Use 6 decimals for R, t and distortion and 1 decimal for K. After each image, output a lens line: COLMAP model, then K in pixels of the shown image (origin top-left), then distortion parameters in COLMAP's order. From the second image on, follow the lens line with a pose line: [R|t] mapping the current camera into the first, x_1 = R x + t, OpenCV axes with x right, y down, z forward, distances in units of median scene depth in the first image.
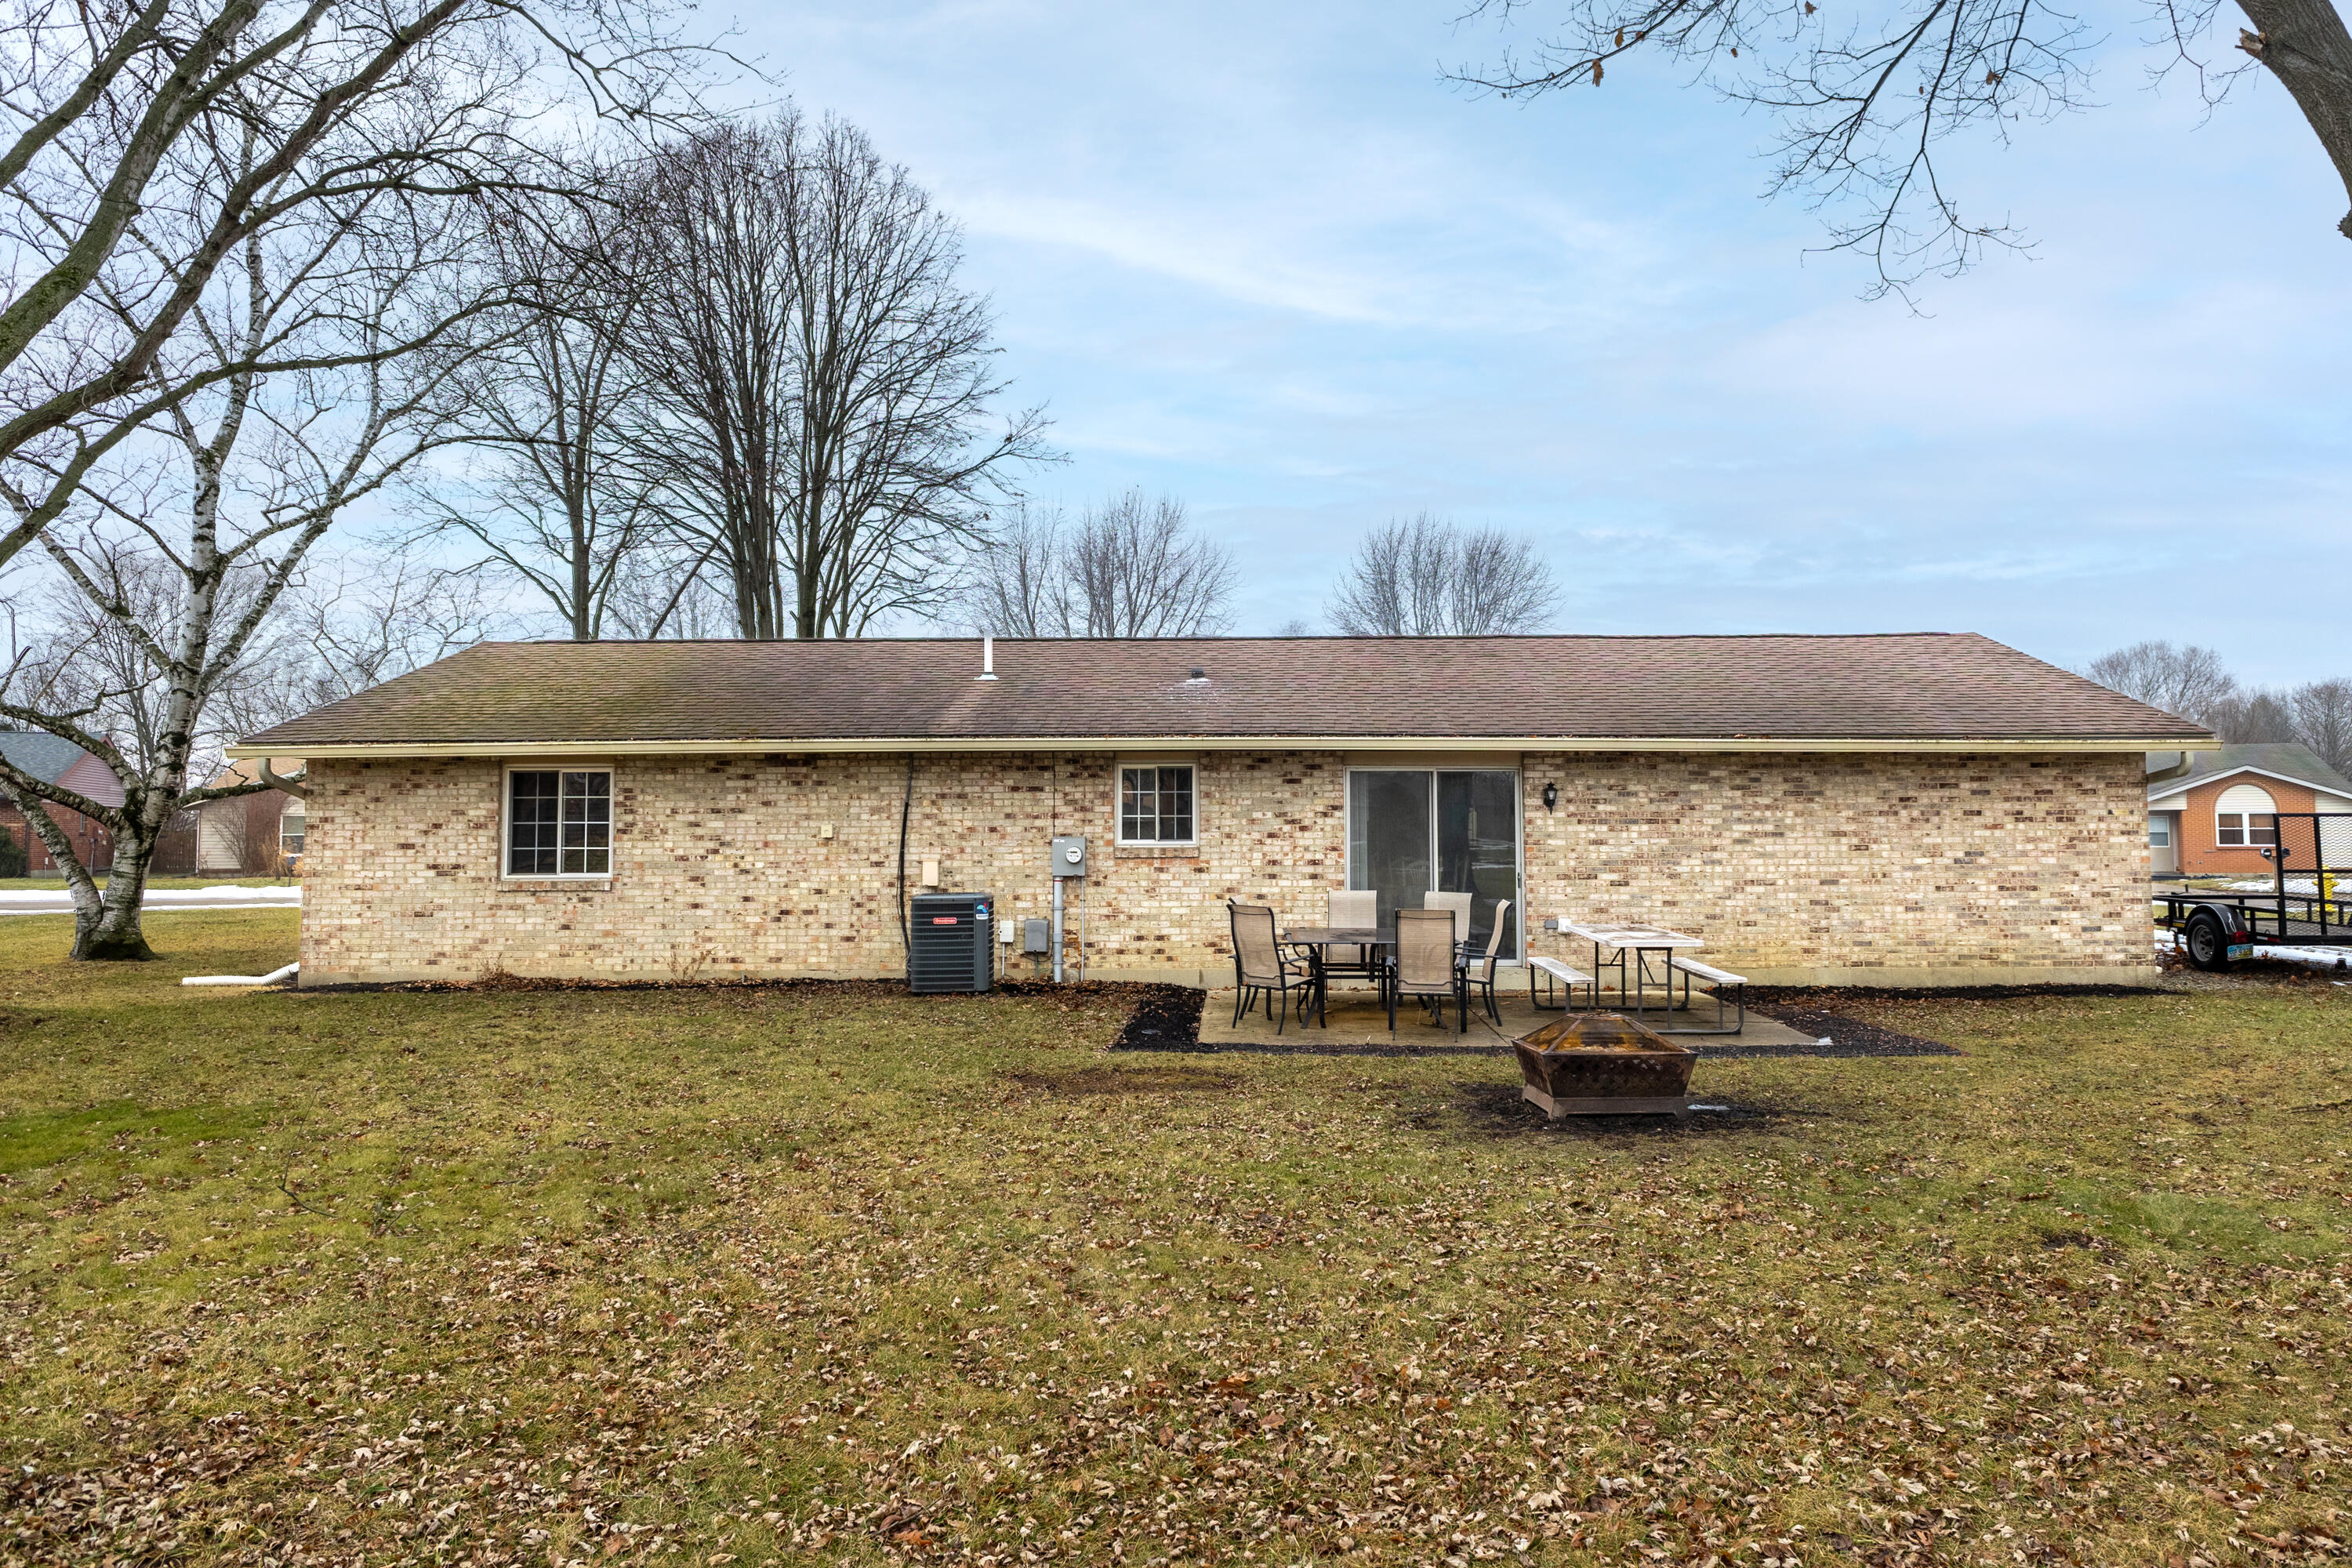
lens RADIAL K [[1451.5, 0, 1177.0], [0, 1451.5, 770.3], [0, 0, 1]] dist [-0.009511, -0.002204]
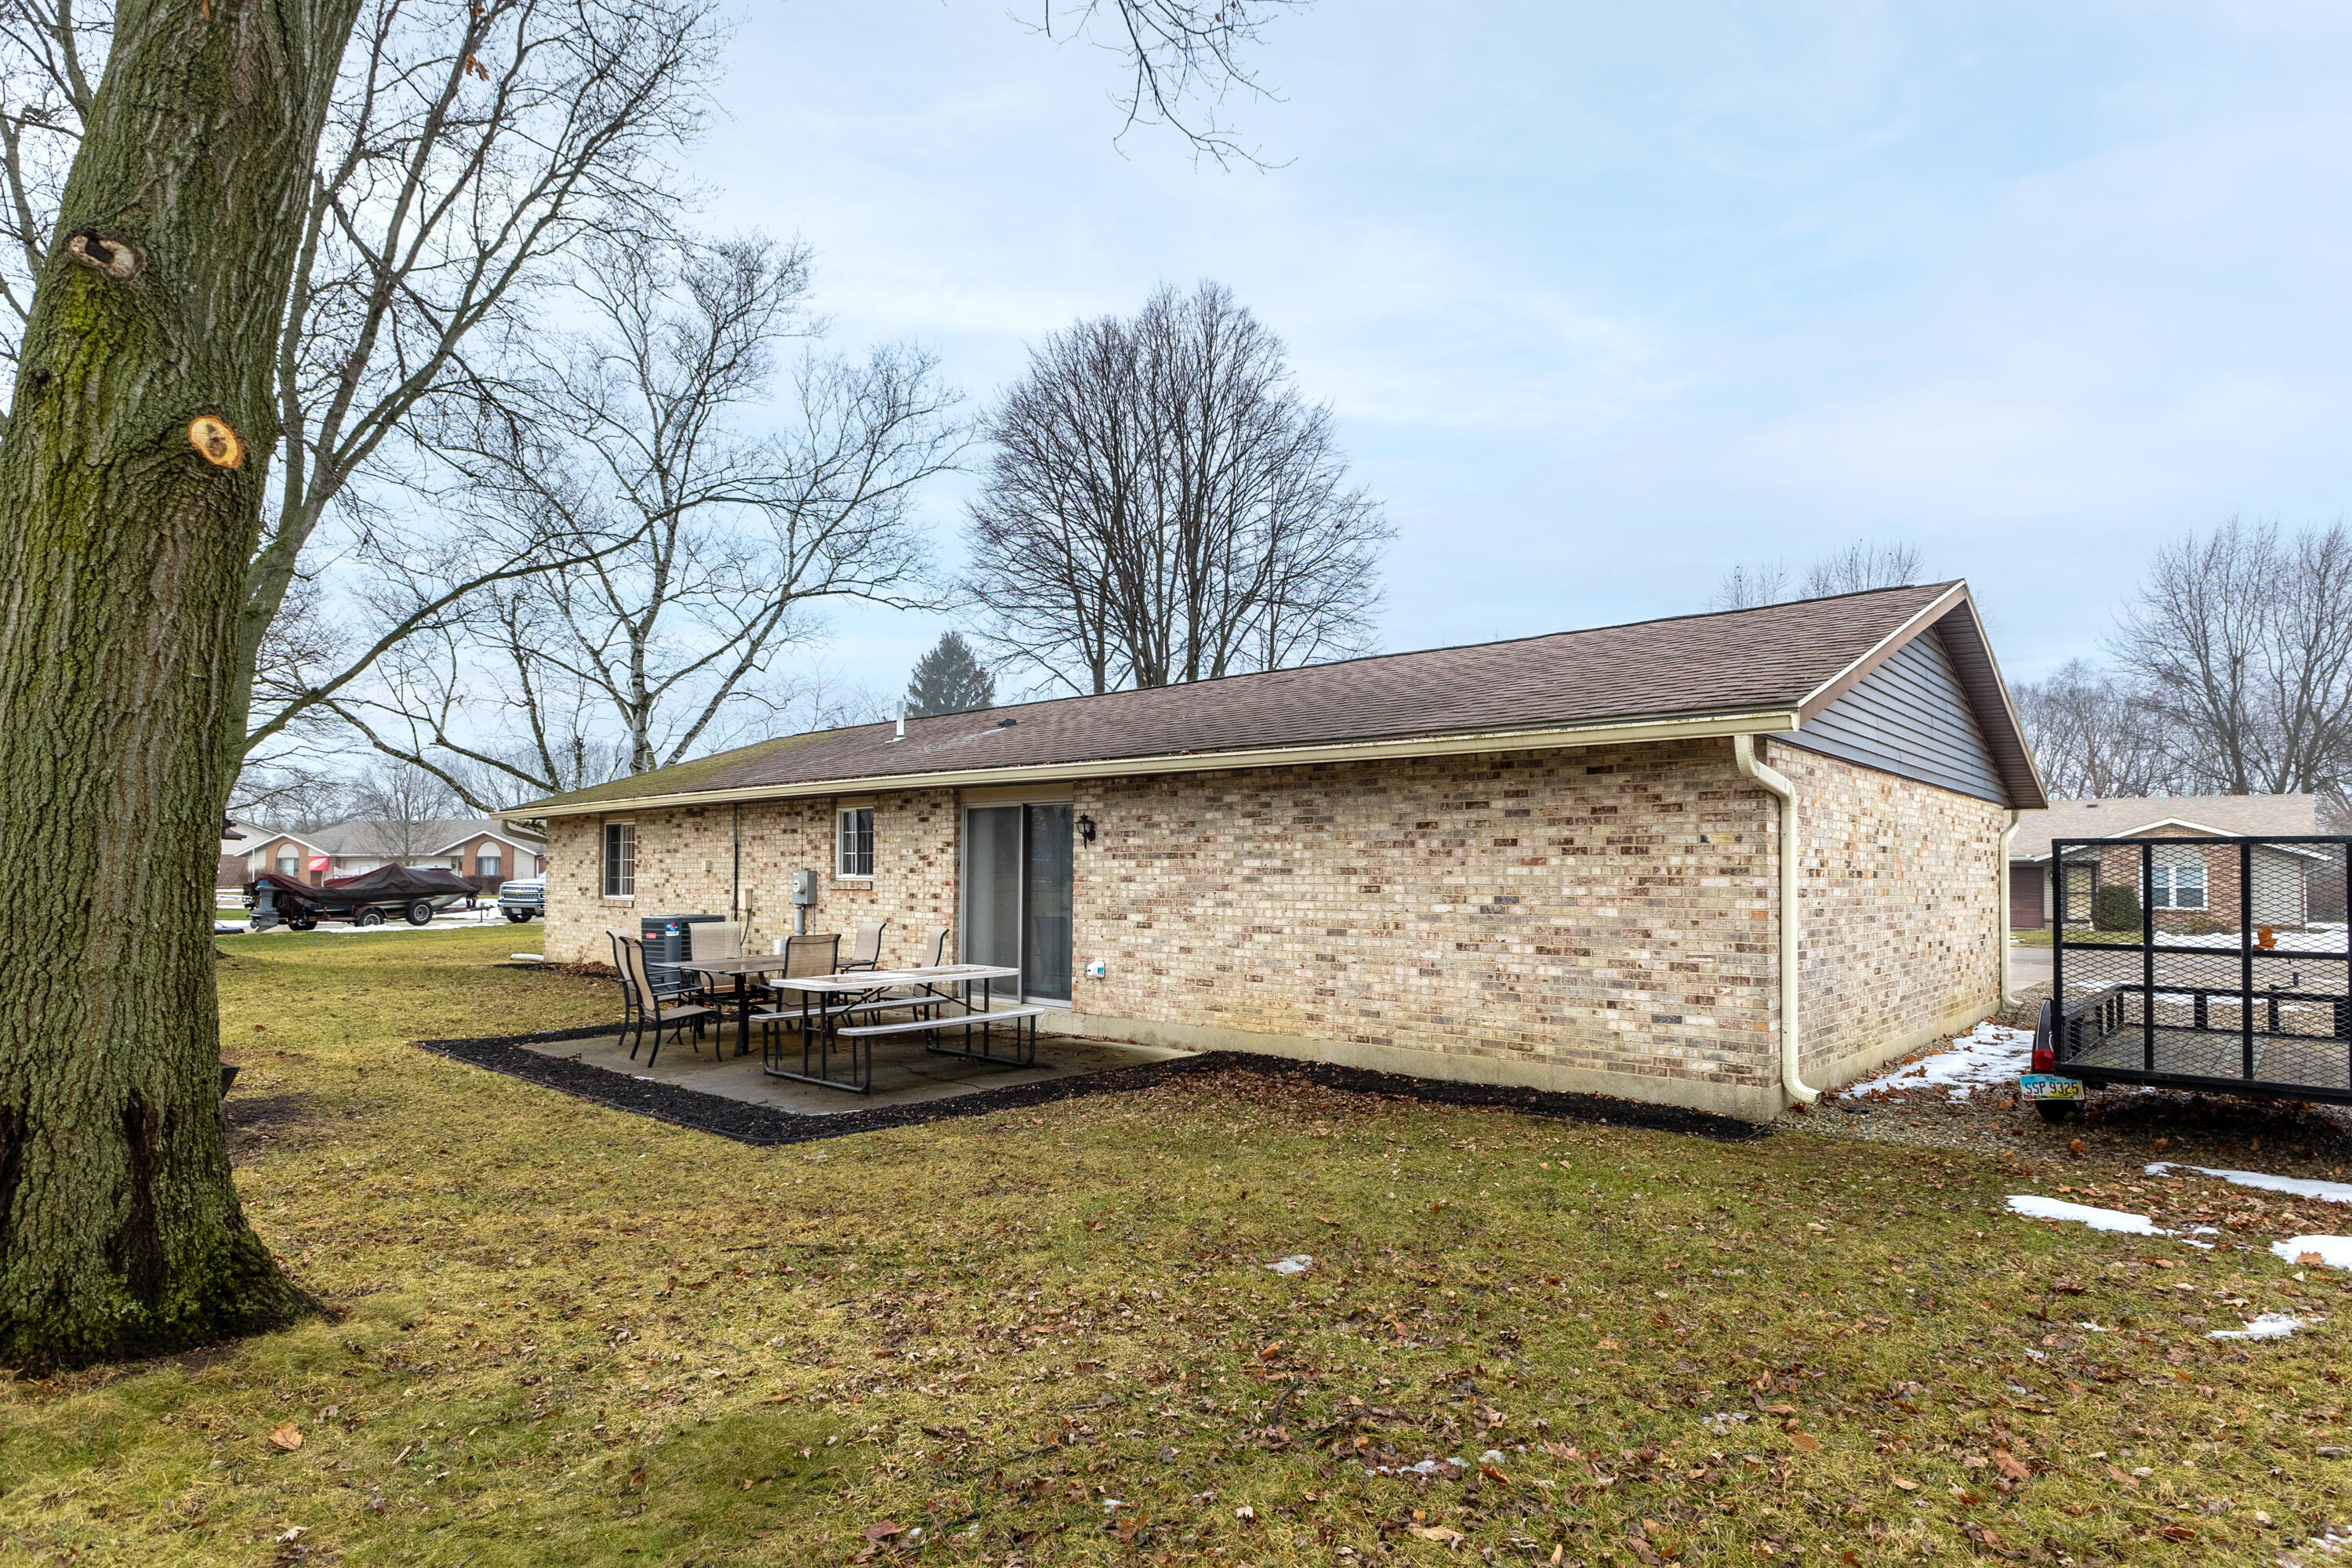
lens RADIAL K [[1212.2, 0, 1173.8], [0, 1212.2, 876.1], [0, 0, 1]] dist [-0.003650, -0.000524]
pose [[0.771341, 0.007408, -0.636378, 0.800990], [0.010303, 0.999656, 0.024125, 0.029969], [0.636338, -0.025165, 0.771000, 0.438425]]
